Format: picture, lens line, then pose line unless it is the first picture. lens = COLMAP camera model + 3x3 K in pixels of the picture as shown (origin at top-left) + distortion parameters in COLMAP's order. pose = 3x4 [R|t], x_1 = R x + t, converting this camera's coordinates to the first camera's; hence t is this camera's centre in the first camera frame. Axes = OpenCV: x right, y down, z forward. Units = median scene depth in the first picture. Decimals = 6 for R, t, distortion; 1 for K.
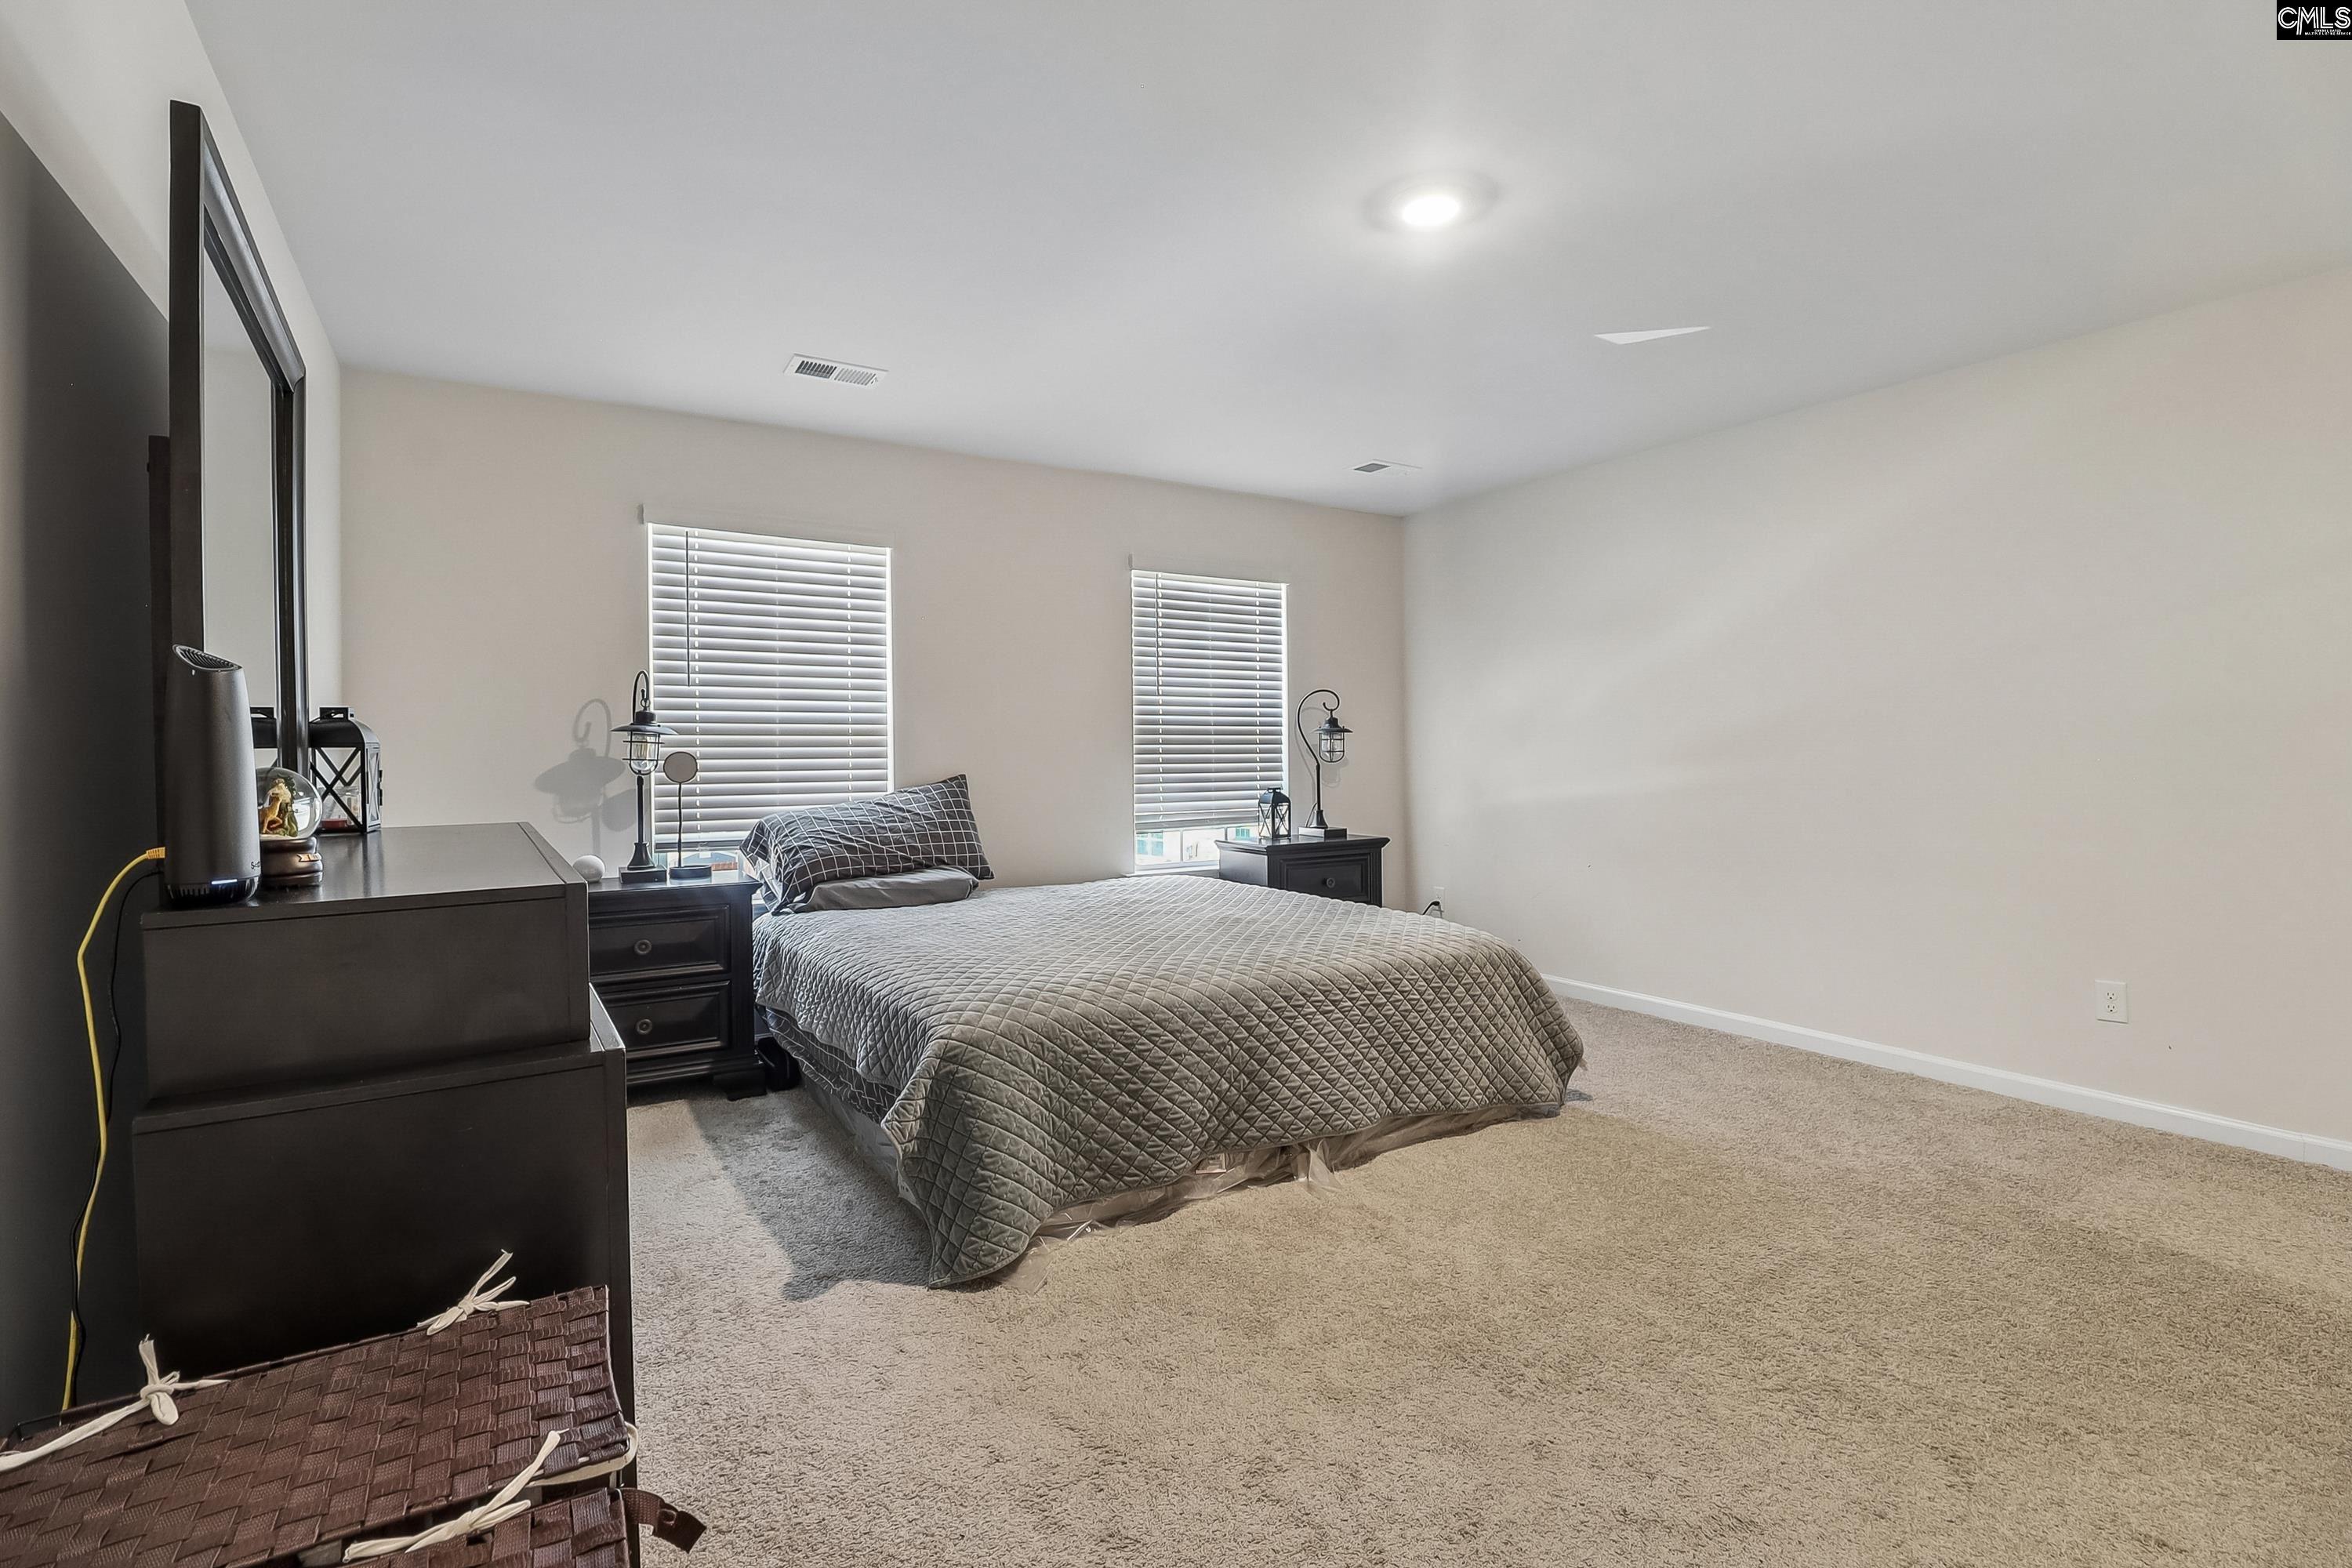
lens RADIAL K [[1087.4, 0, 1181.1], [0, 1087.4, 758.5], [0, 0, 1]] dist [0.000123, -0.012607]
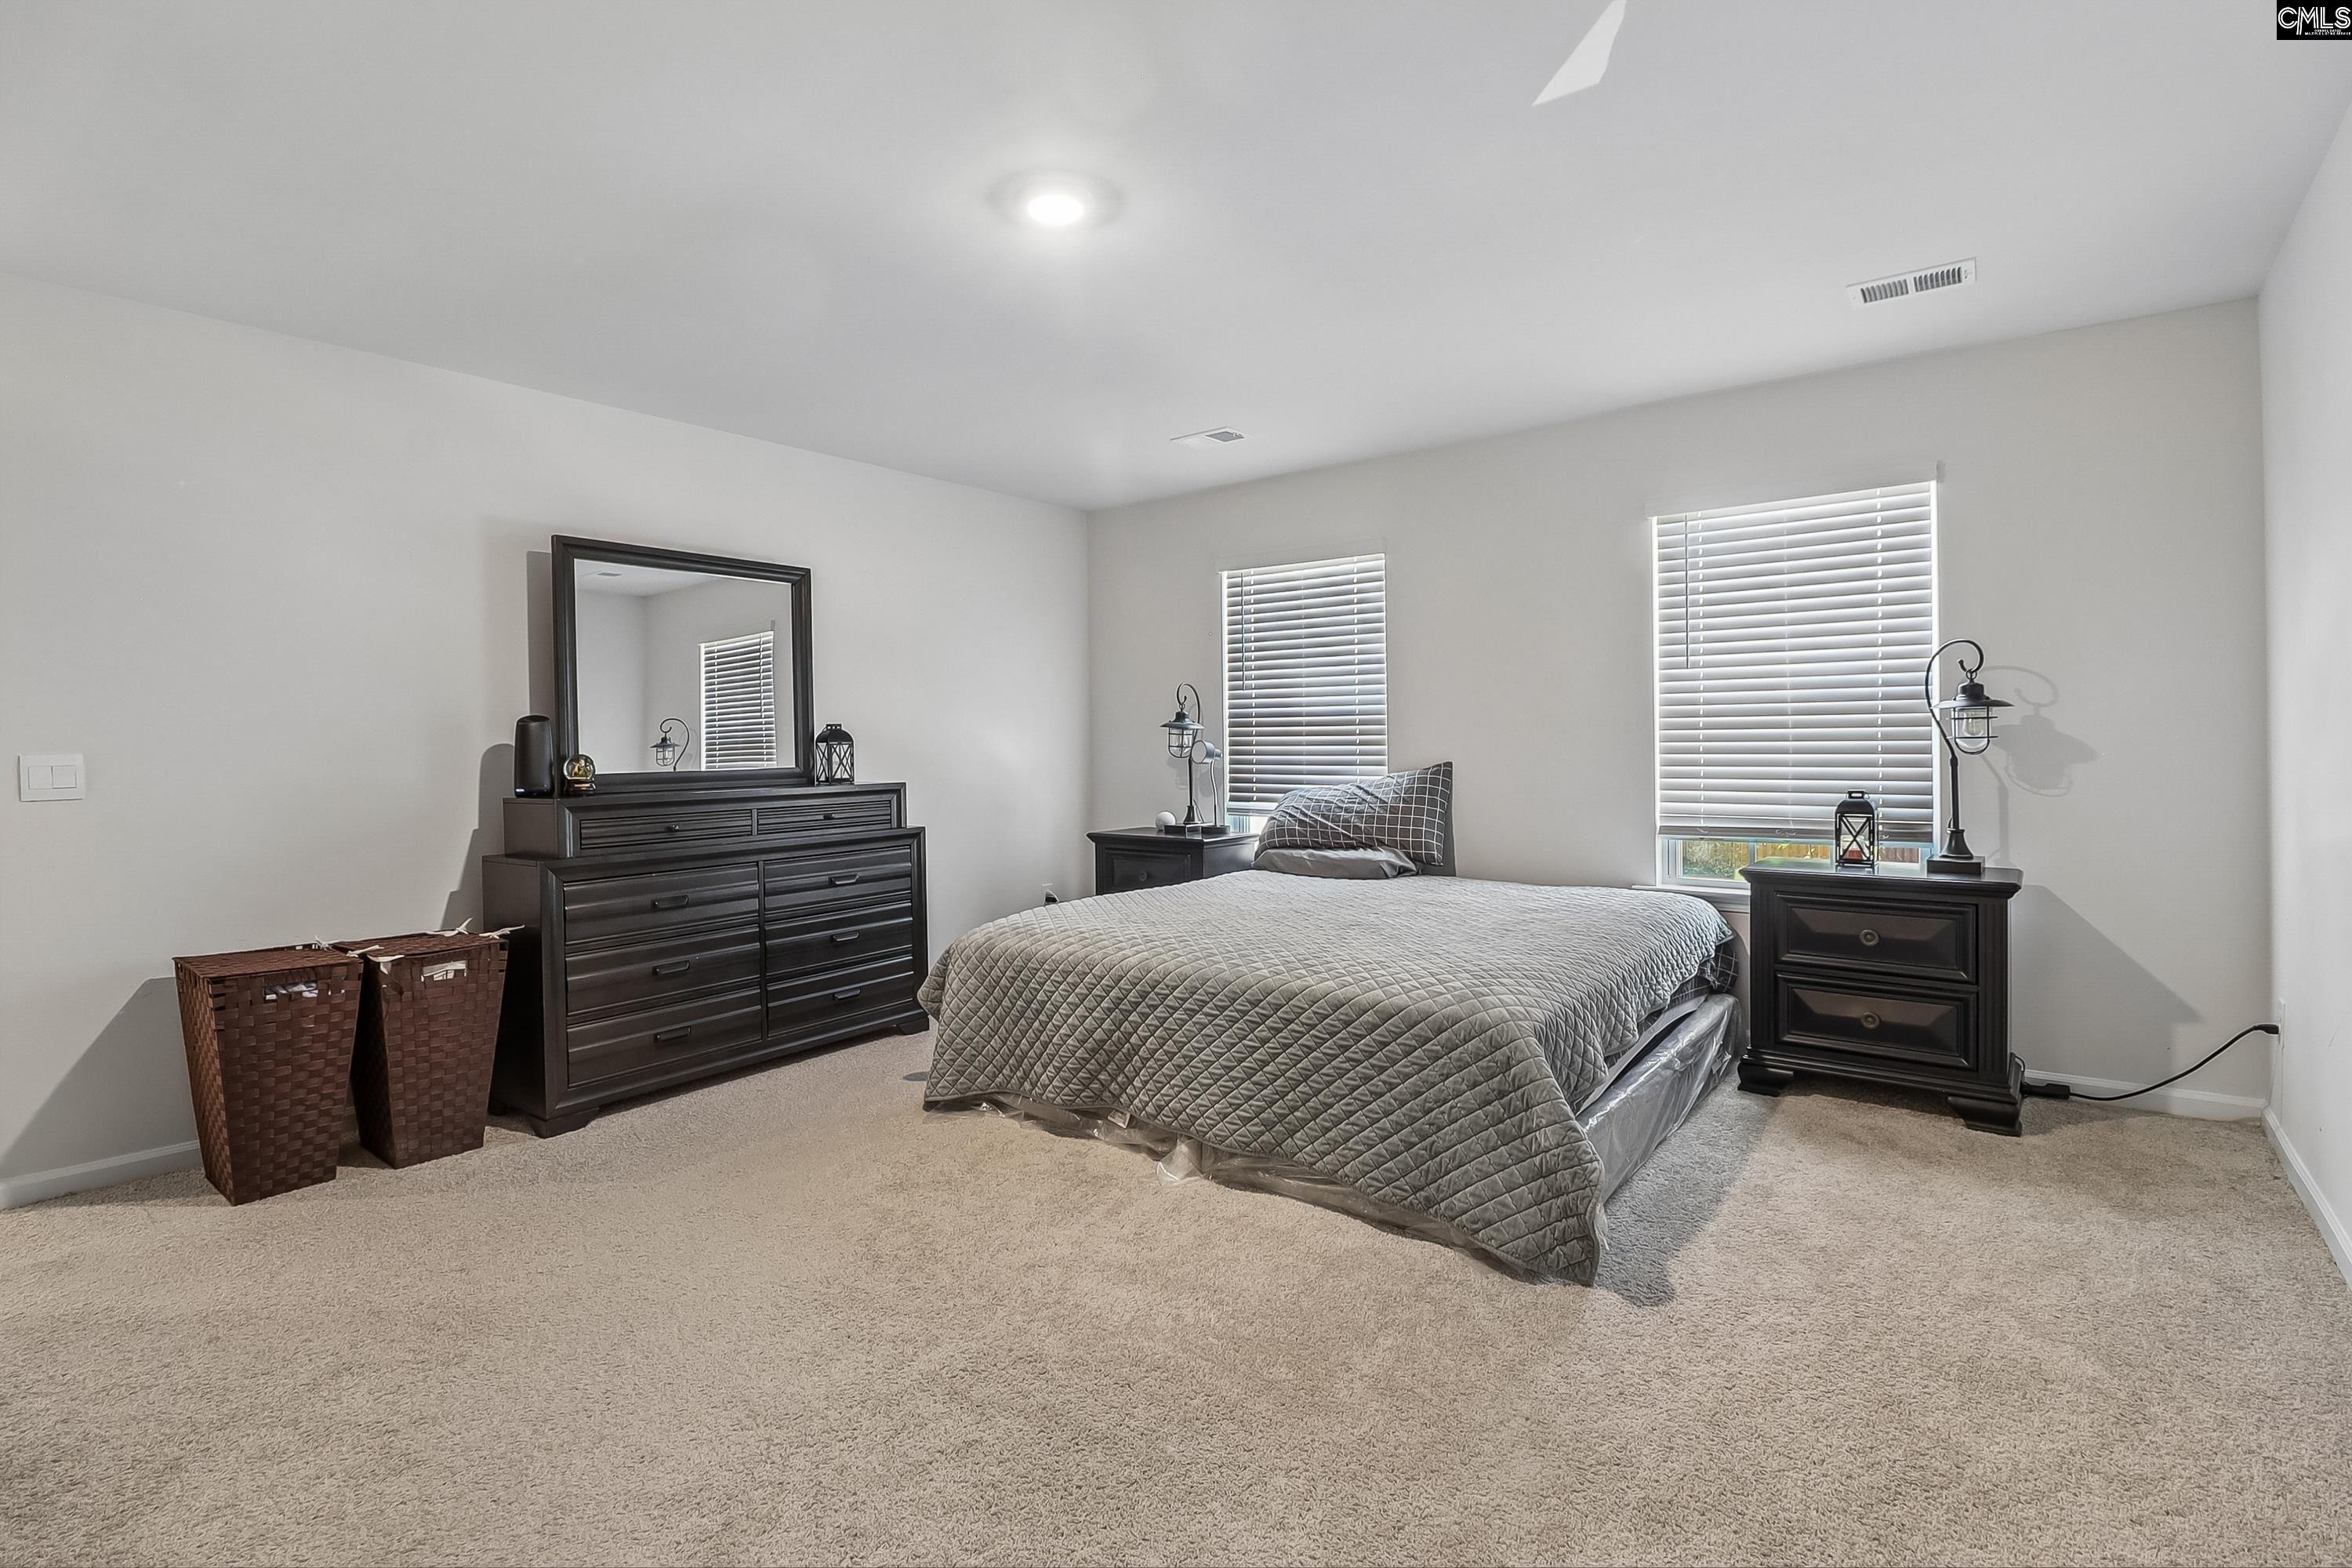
lens RADIAL K [[1087.4, 0, 1181.1], [0, 1087.4, 758.5], [0, 0, 1]] dist [0.000123, -0.012607]
pose [[0.344873, 0.018086, -0.938475, 0.724135], [0.003078, 0.999787, 0.020398, -0.010700], [0.938644, -0.009923, 0.344744, 0.454065]]
